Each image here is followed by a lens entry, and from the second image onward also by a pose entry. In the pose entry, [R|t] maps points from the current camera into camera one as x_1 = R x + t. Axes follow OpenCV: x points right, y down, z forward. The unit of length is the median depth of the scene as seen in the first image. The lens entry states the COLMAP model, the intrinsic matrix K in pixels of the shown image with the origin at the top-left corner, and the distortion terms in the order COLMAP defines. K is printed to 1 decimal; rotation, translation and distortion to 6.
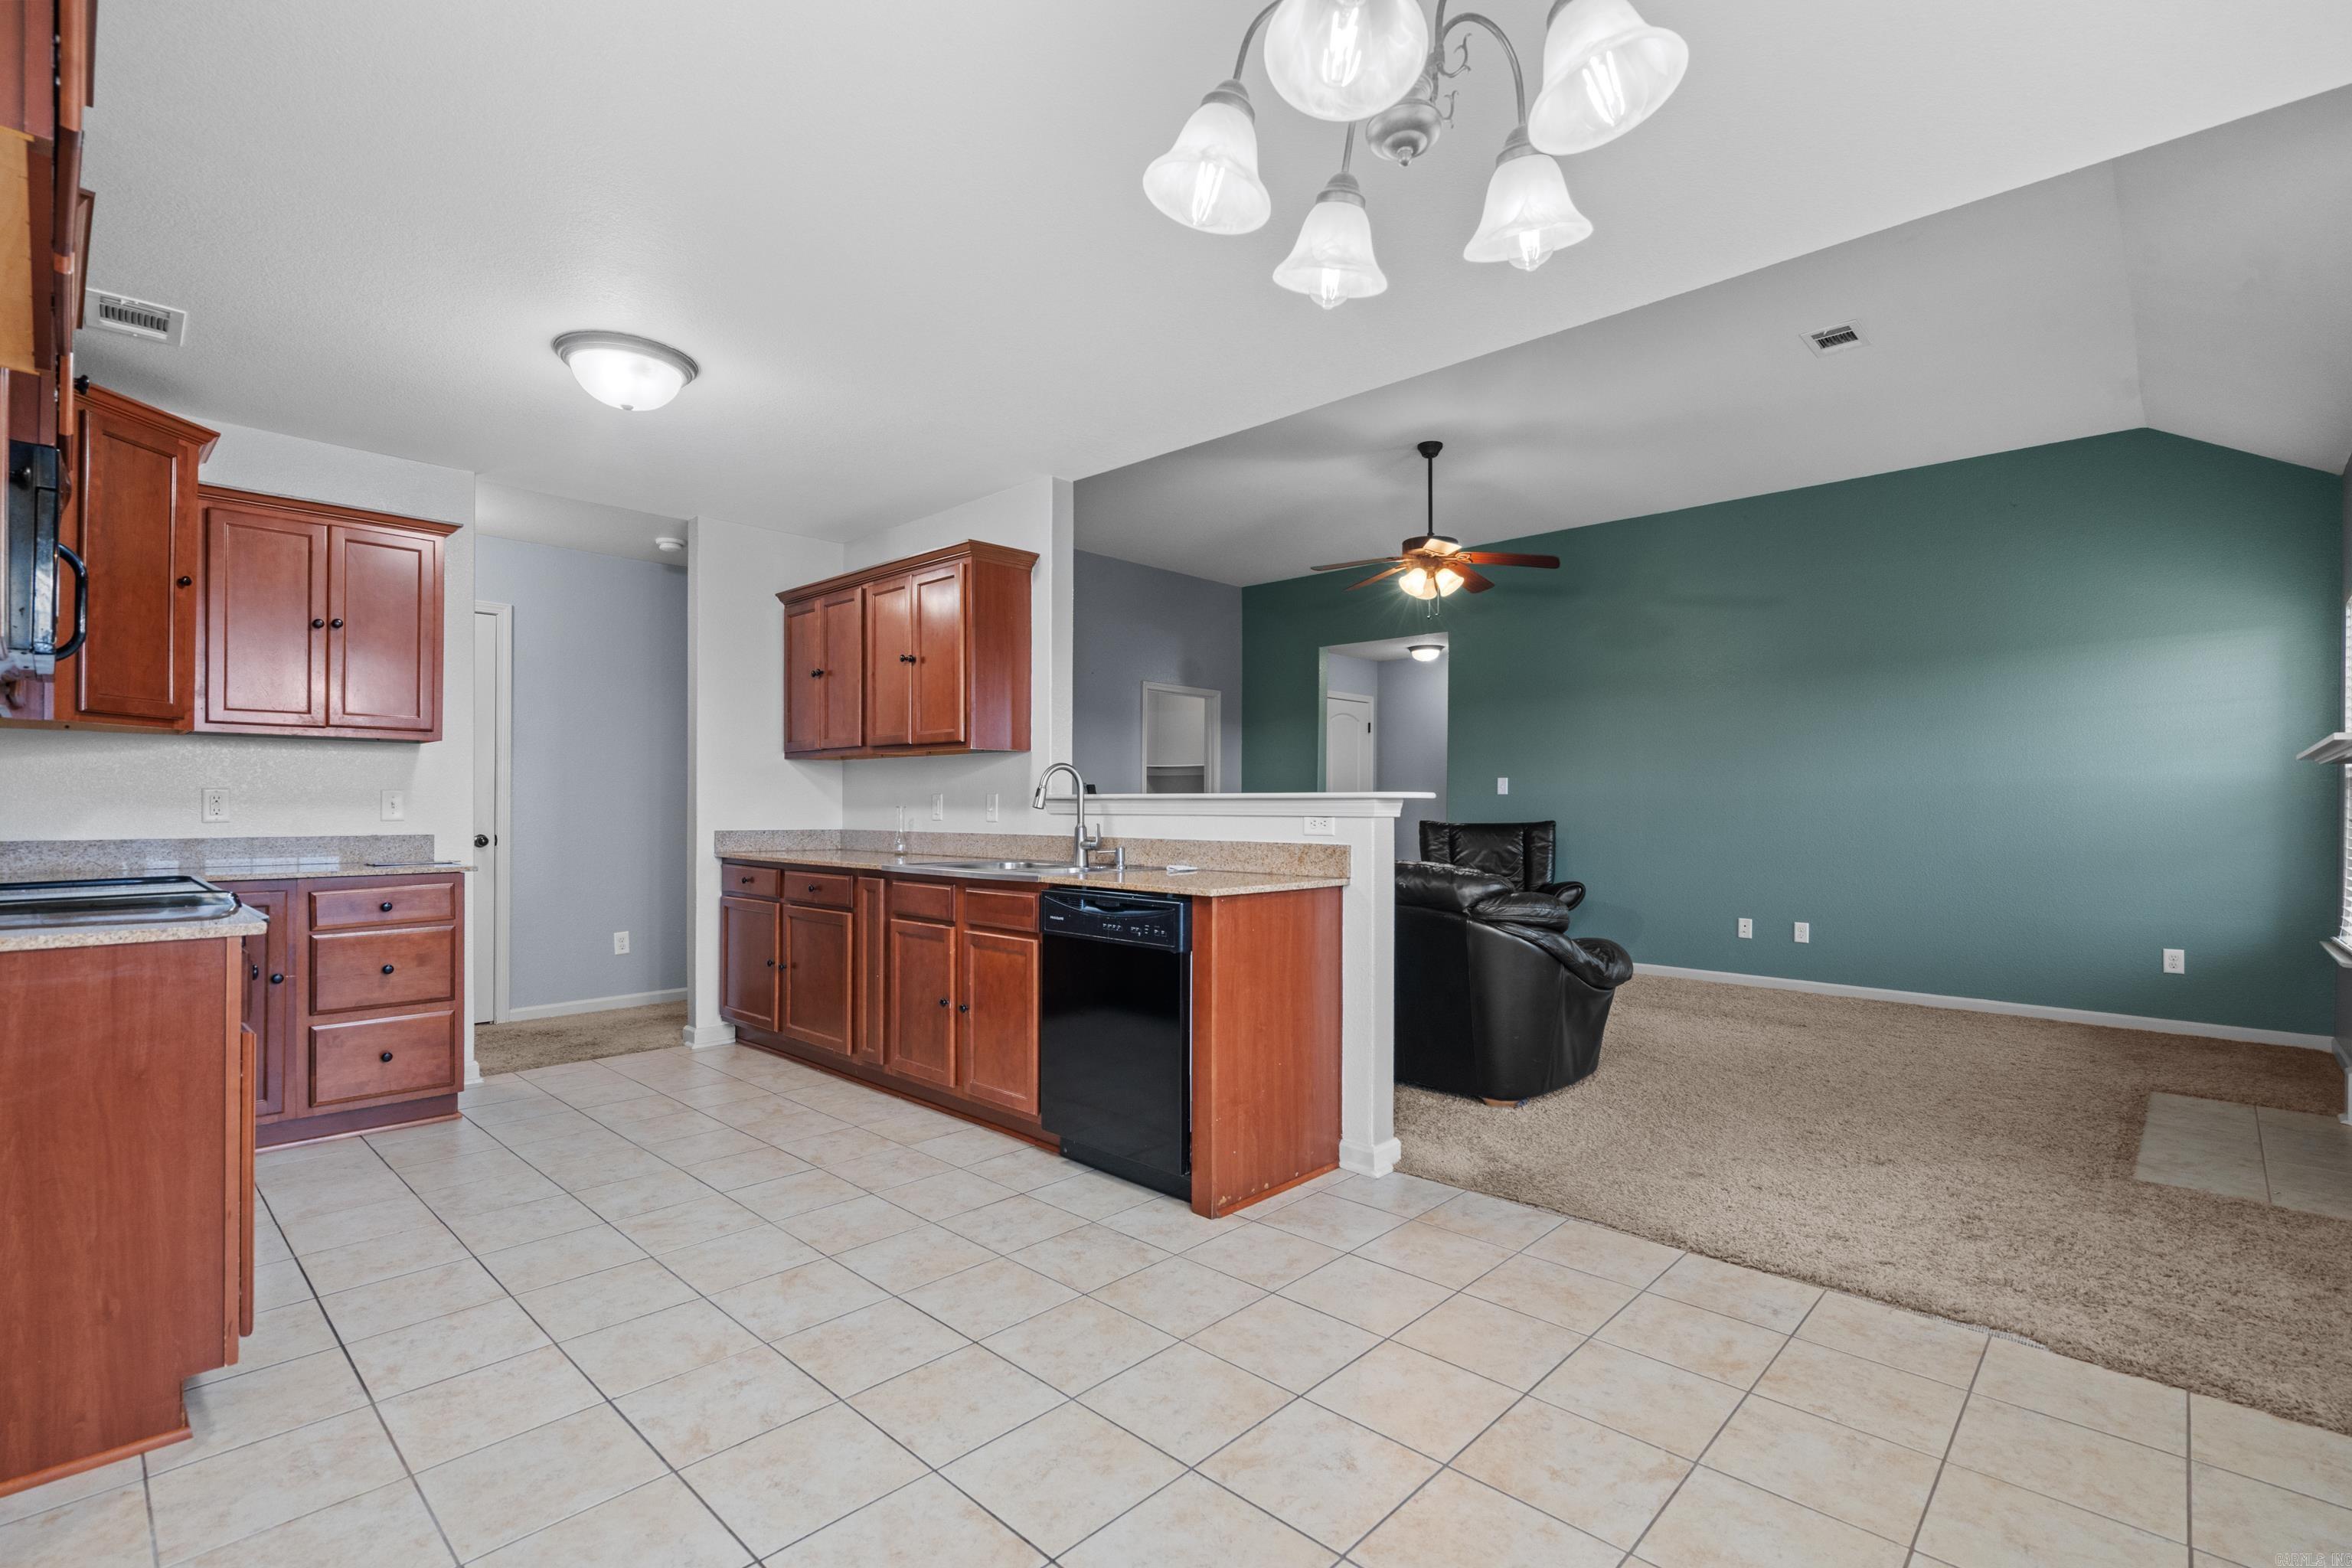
lens RADIAL K [[1070.3, 0, 1166.9], [0, 1070.3, 796.0], [0, 0, 1]] dist [-0.003166, 0.000561]
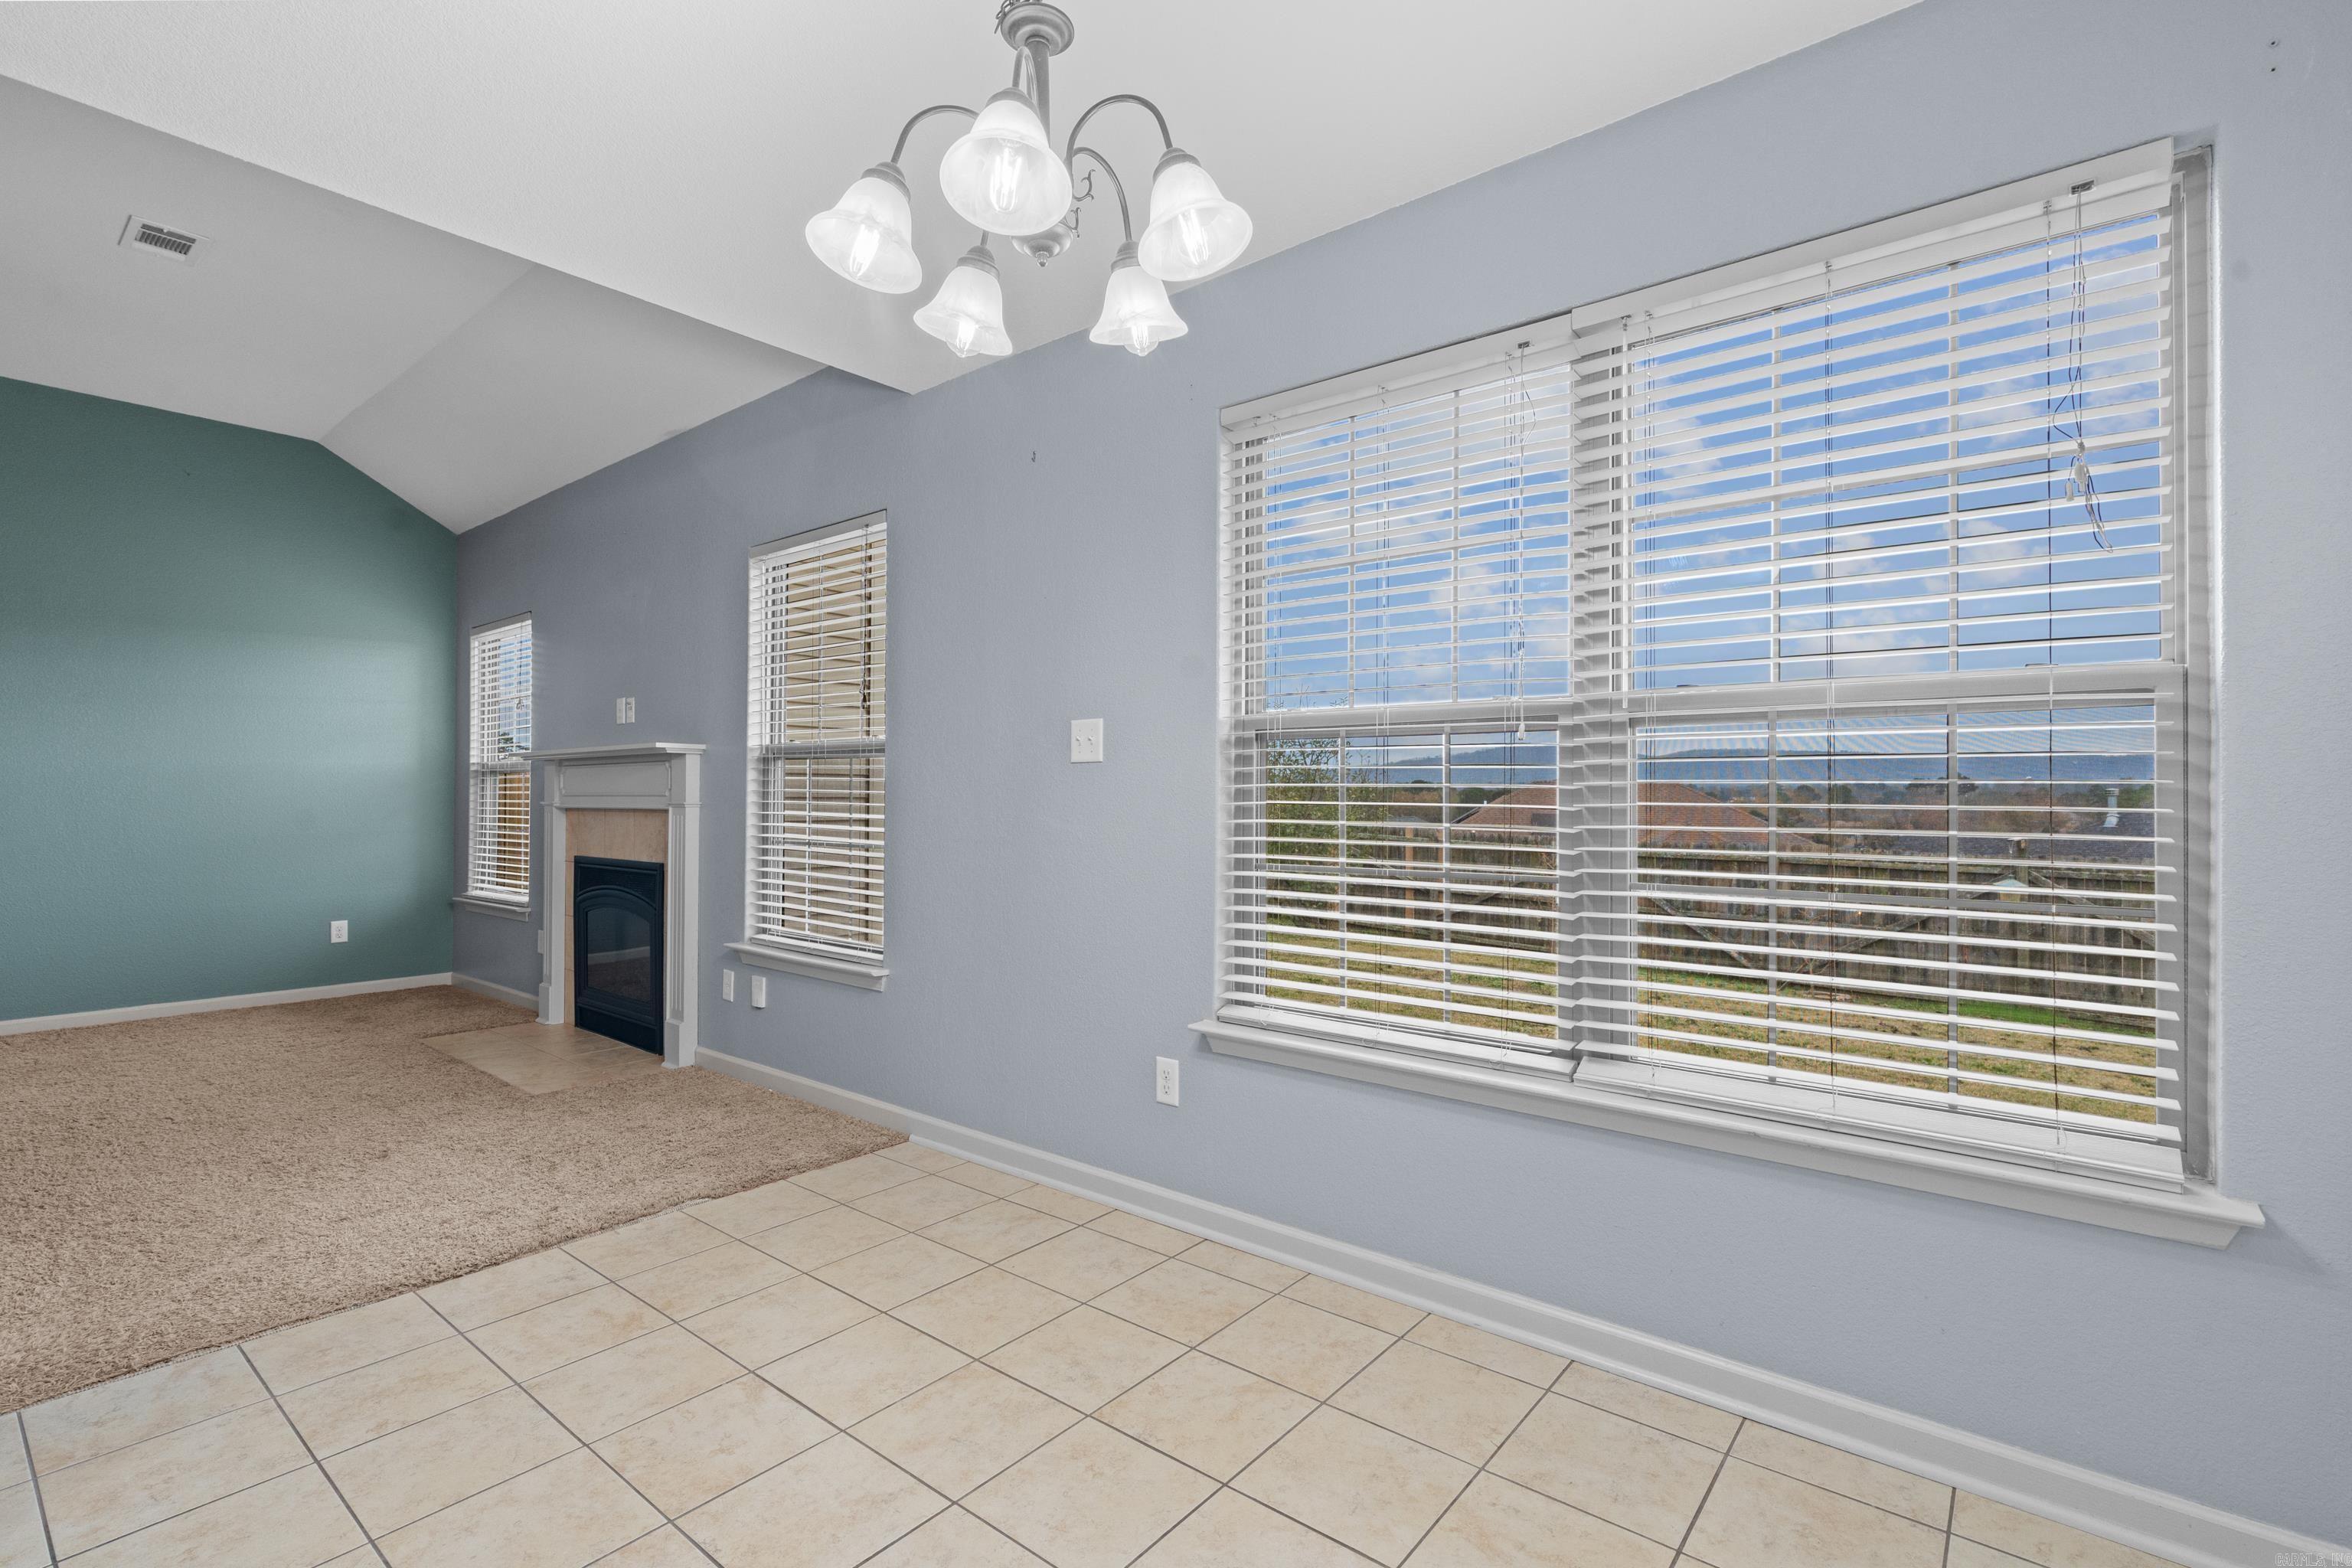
lens RADIAL K [[1070.3, 0, 1170.4], [0, 1070.3, 788.4], [0, 0, 1]] dist [-0.003166, 0.000561]
pose [[-0.075639, -0.000532, 0.997135, -0.351982], [-0.007472, 0.999972, -0.000033, -0.001202], [-0.997107, -0.007453, -0.075641, 0.335101]]
